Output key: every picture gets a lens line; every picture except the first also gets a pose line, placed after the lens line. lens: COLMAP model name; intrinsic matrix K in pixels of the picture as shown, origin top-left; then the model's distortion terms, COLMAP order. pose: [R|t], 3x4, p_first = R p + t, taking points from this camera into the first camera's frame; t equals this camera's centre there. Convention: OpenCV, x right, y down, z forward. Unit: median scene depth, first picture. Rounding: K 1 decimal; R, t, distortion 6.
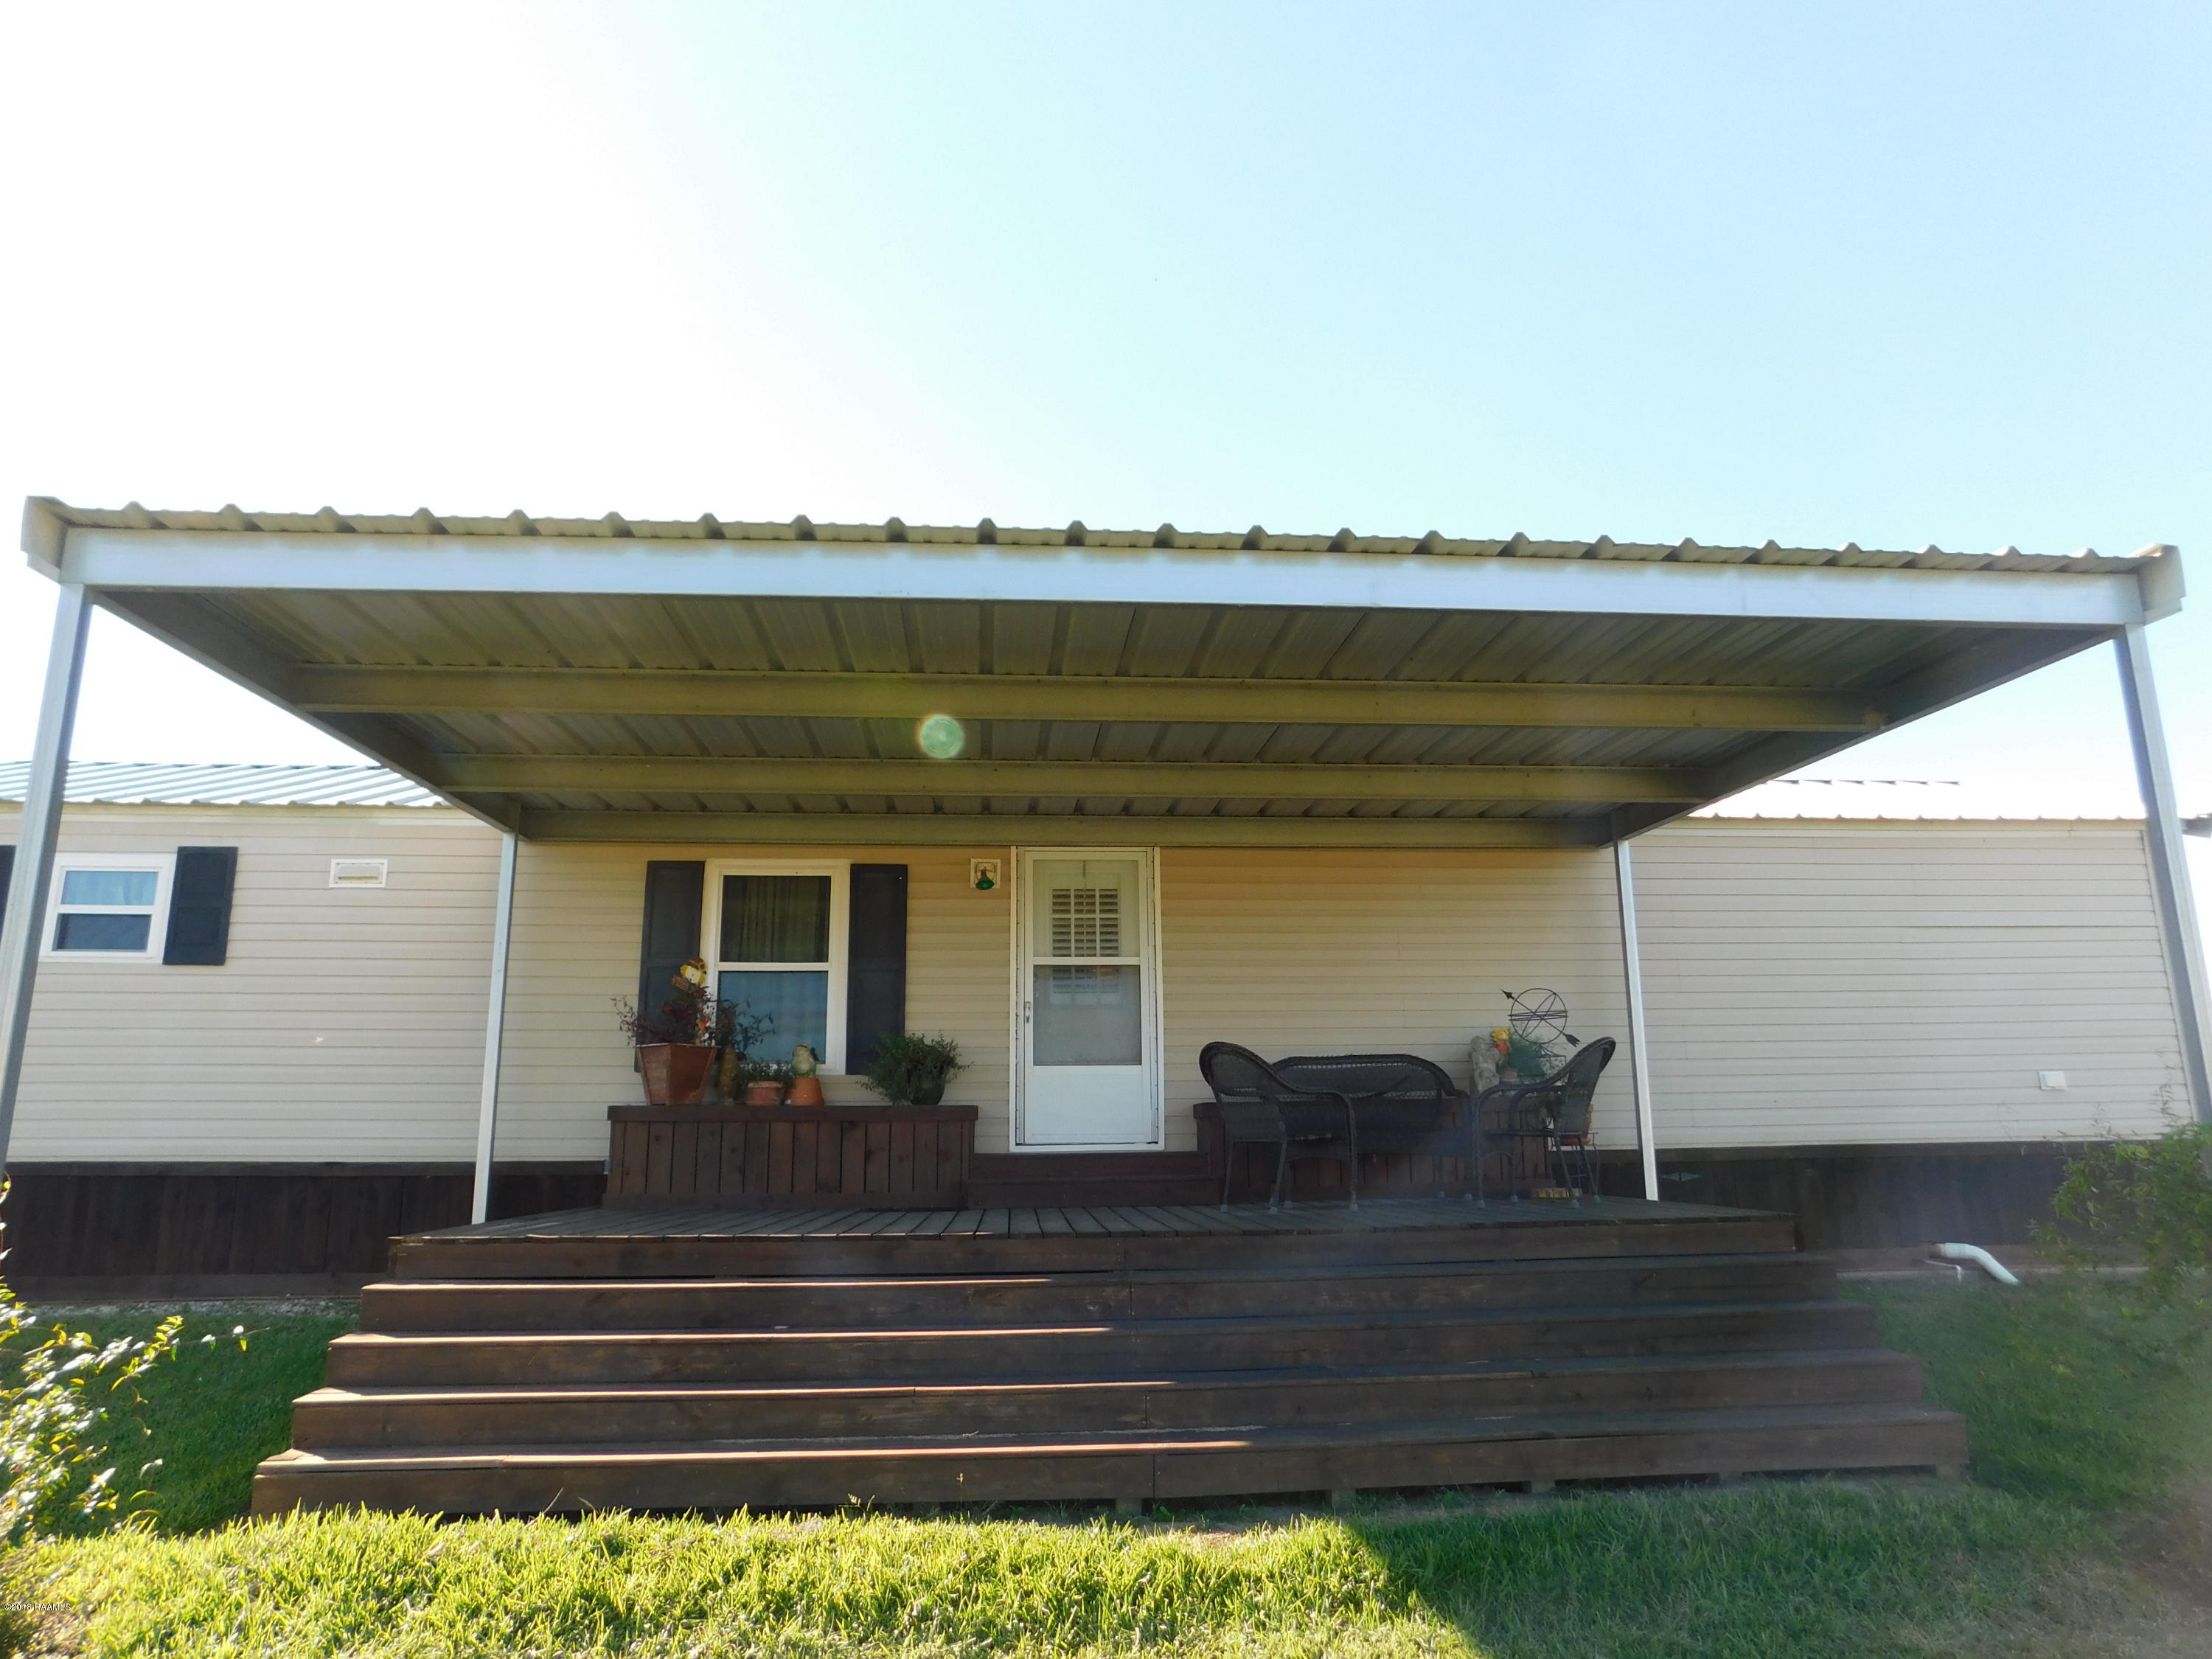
lens RADIAL K [[1446.5, 0, 1106.0], [0, 1446.5, 829.5], [0, 0, 1]] dist [-0.034824, -0.000593]
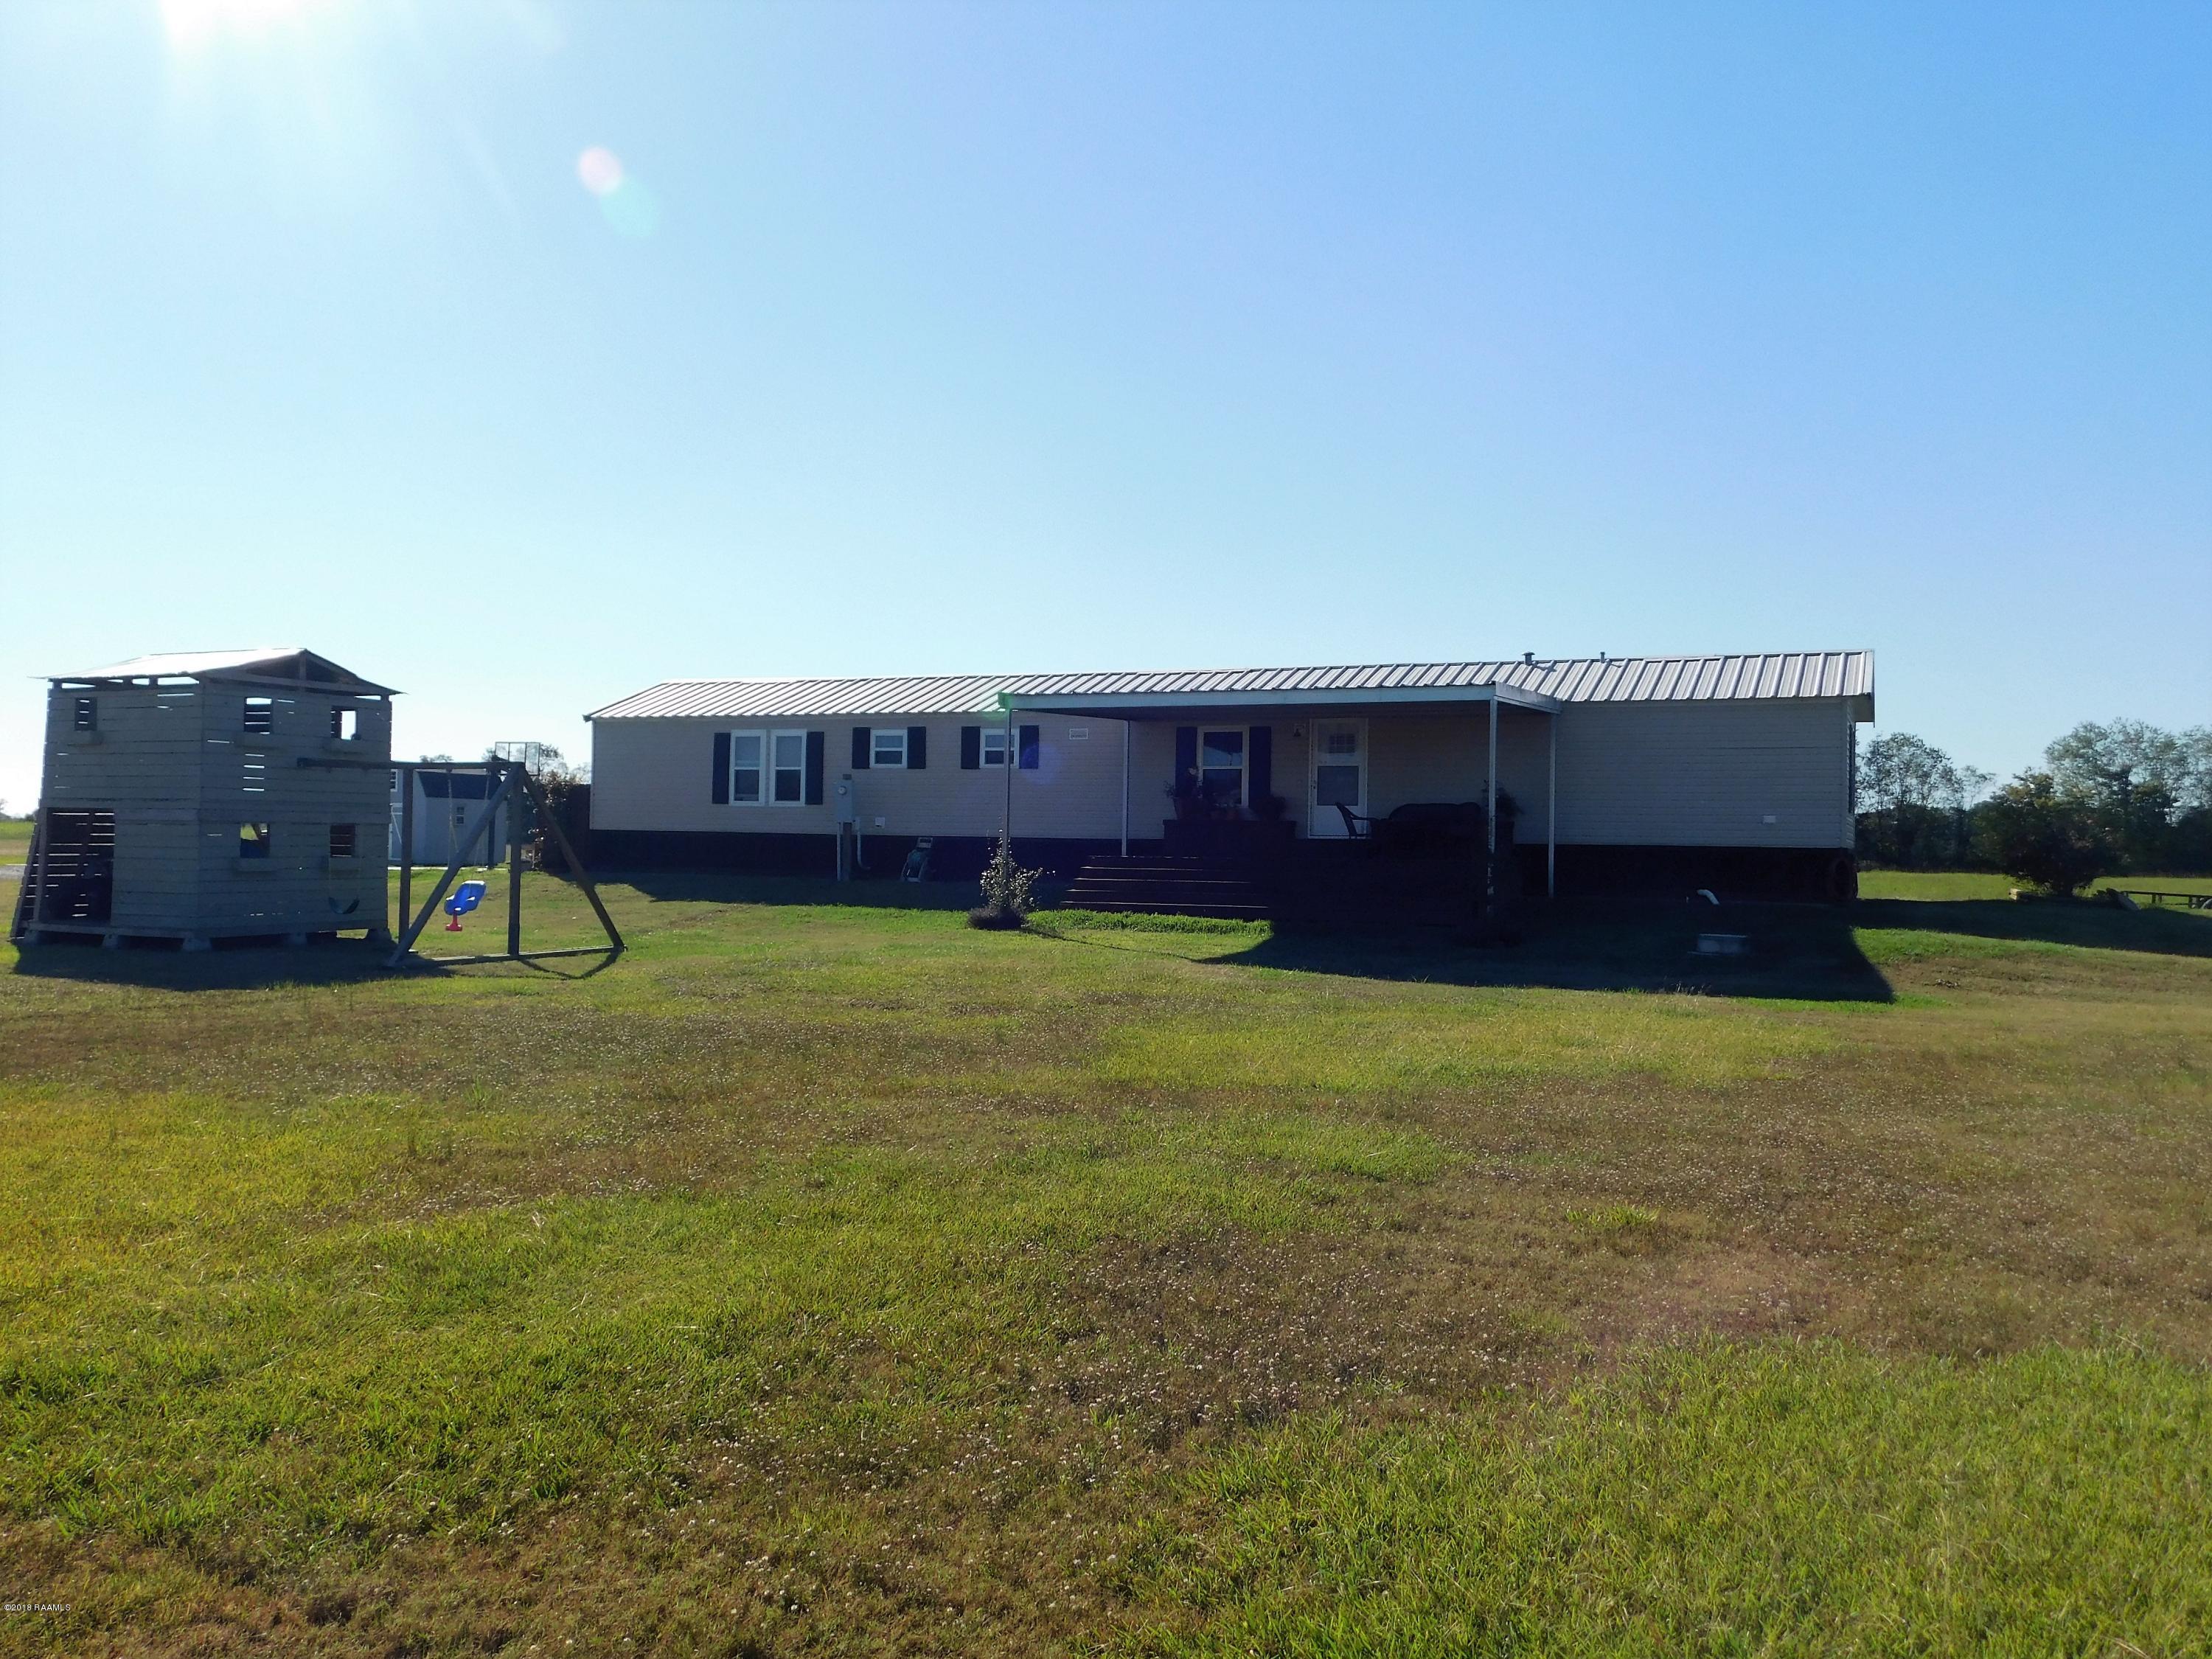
lens RADIAL K [[1802.3, 0, 1106.0], [0, 1802.3, 829.5], [0, 0, 1]] dist [0.000353, -0.000021]
pose [[0.878948, 0.018532, -0.476558, 1.164482], [0.082048, 0.978471, 0.189376, -0.438527], [0.469807, -0.205552, 0.858504, -1.961505]]
